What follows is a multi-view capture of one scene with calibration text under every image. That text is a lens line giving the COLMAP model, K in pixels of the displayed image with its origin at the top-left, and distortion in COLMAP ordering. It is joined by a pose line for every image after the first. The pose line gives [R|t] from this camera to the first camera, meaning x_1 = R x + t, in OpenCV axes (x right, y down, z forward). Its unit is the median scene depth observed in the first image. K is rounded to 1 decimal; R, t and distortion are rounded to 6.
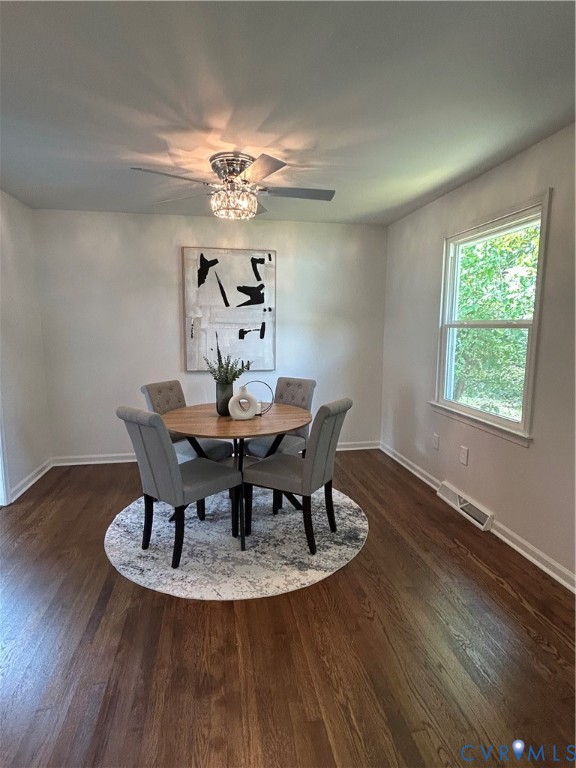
lens RADIAL K [[411.0, 0, 288.0], [0, 411.0, 384.0], [0, 0, 1]] dist [-0.001578, -0.000484]
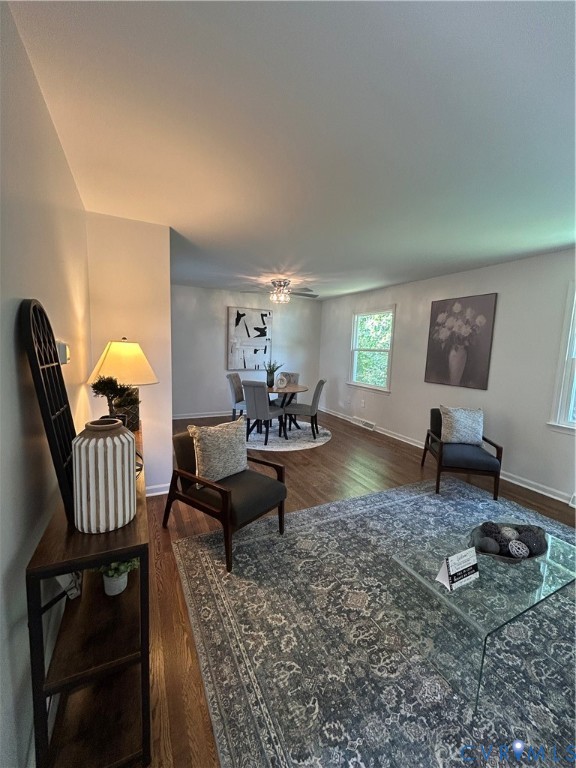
lens RADIAL K [[307.6, 0, 288.0], [0, 307.6, 384.0], [0, 0, 1]] dist [0.001452, 0.000055]
pose [[0.961491, -0.005748, 0.274775, -0.566984], [0.010403, 0.999826, -0.015488, 0.093696], [-0.274639, 0.017750, 0.961384, -0.717776]]
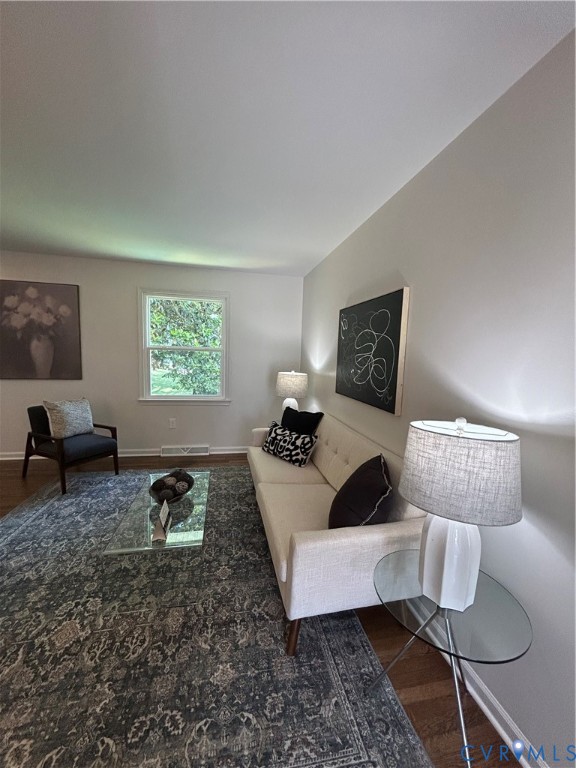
lens RADIAL K [[307.6, 0, 288.0], [0, 307.6, 384.0], [0, 0, 1]] dist [0.001452, 0.000055]
pose [[-0.022171, -0.106595, 0.994055, -0.759993], [0.110880, 0.987904, 0.108408, 0.081004], [-0.993586, 0.112624, -0.010084, -0.569353]]
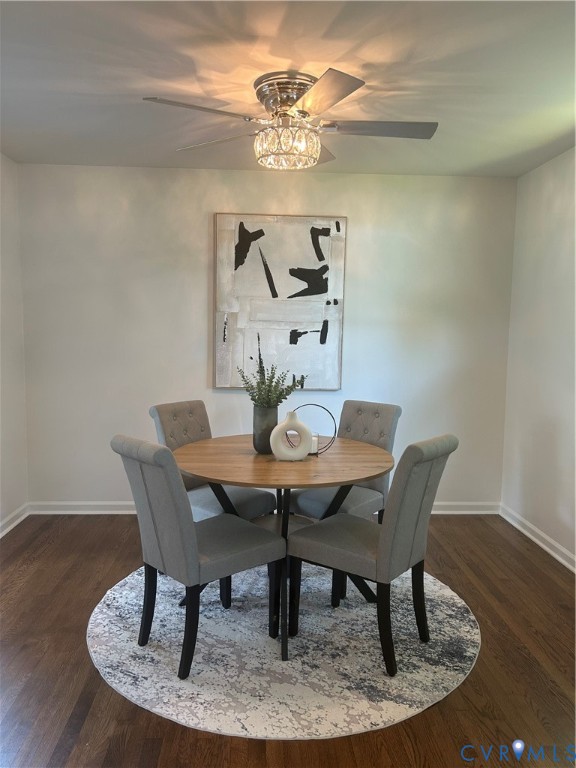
lens RADIAL K [[580.6, 0, 288.0], [0, 580.6, 384.0], [0, 0, 1]] dist [0.024134, -0.006268]
pose [[0.991785, 0.025133, -0.125422, 0.003090], [-0.030891, 0.998546, -0.044178, 0.003022], [0.124129, 0.047689, 0.991119, 0.046159]]
